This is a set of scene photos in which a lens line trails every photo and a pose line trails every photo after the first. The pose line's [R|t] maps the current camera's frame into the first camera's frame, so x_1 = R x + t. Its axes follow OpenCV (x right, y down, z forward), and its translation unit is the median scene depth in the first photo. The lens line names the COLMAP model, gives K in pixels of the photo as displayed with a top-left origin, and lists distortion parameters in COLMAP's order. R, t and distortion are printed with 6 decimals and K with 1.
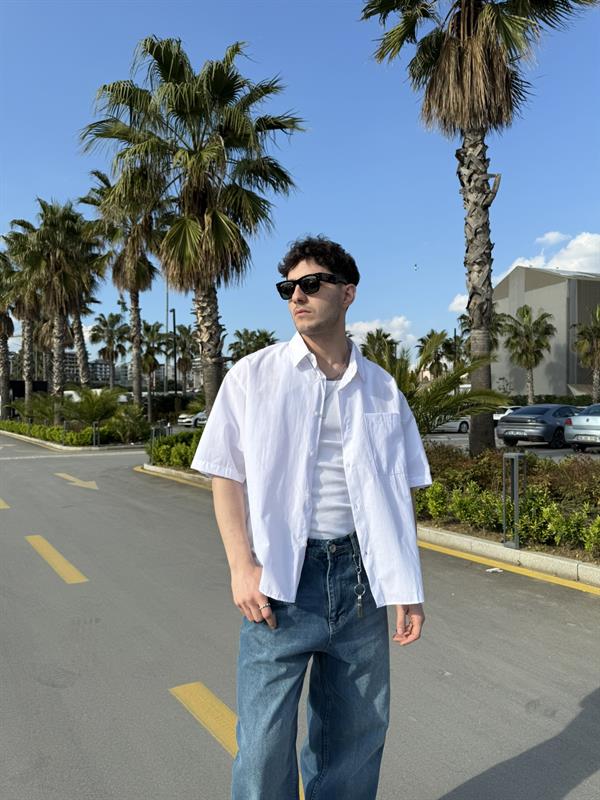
lens RADIAL K [[568.4, 0, 304.8], [0, 568.4, 398.2], [0, 0, 1]] dist [0.045496, -0.108772]
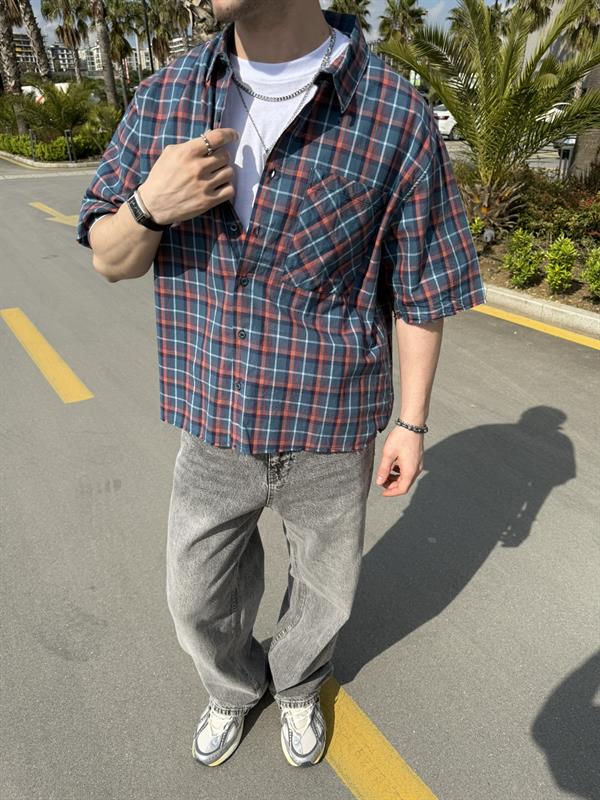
lens RADIAL K [[571.5, 0, 299.5], [0, 571.5, 409.5], [0, 0, 1]] dist [-0.006398, -0.006402]
pose [[0.999973, -0.004460, -0.005848, -0.043358], [0.006741, 0.873820, 0.486203, -0.004642], [0.002942, -0.486229, 0.873826, 0.137659]]
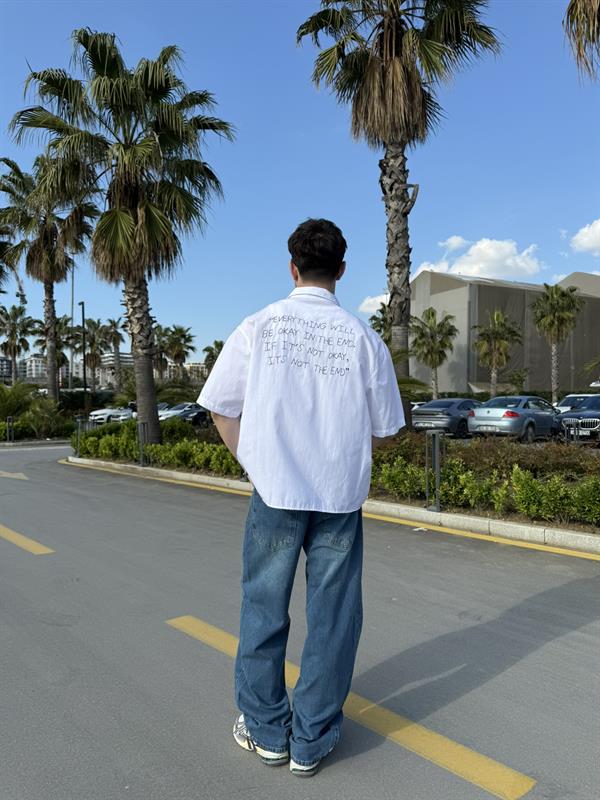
lens RADIAL K [[567.6, 0, 303.0], [0, 567.6, 400.4], [0, 0, 1]] dist [0.028253, -0.066351]
pose [[0.988624, -0.000323, 0.150409, -0.030887], [-0.000689, 0.999977, 0.006679, 0.012249], [-0.150408, -0.006706, 0.988601, -0.041805]]
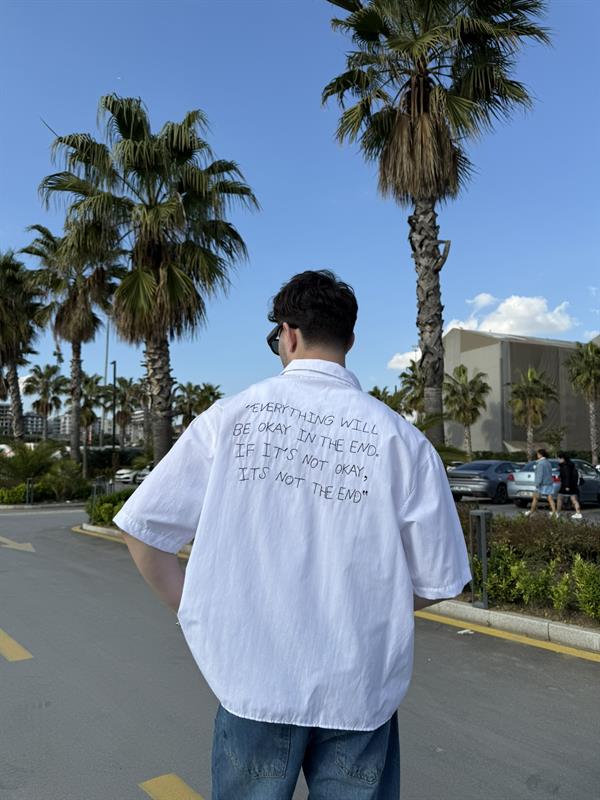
lens RADIAL K [[569.6, 0, 307.5], [0, 569.6, 396.9], [0, 0, 1]] dist [0.029868, -0.064771]
pose [[0.994306, 0.013928, 0.105649, -0.018160], [-0.003462, 0.995120, -0.098607, -0.000765], [-0.106506, 0.097680, 0.989502, 0.008704]]
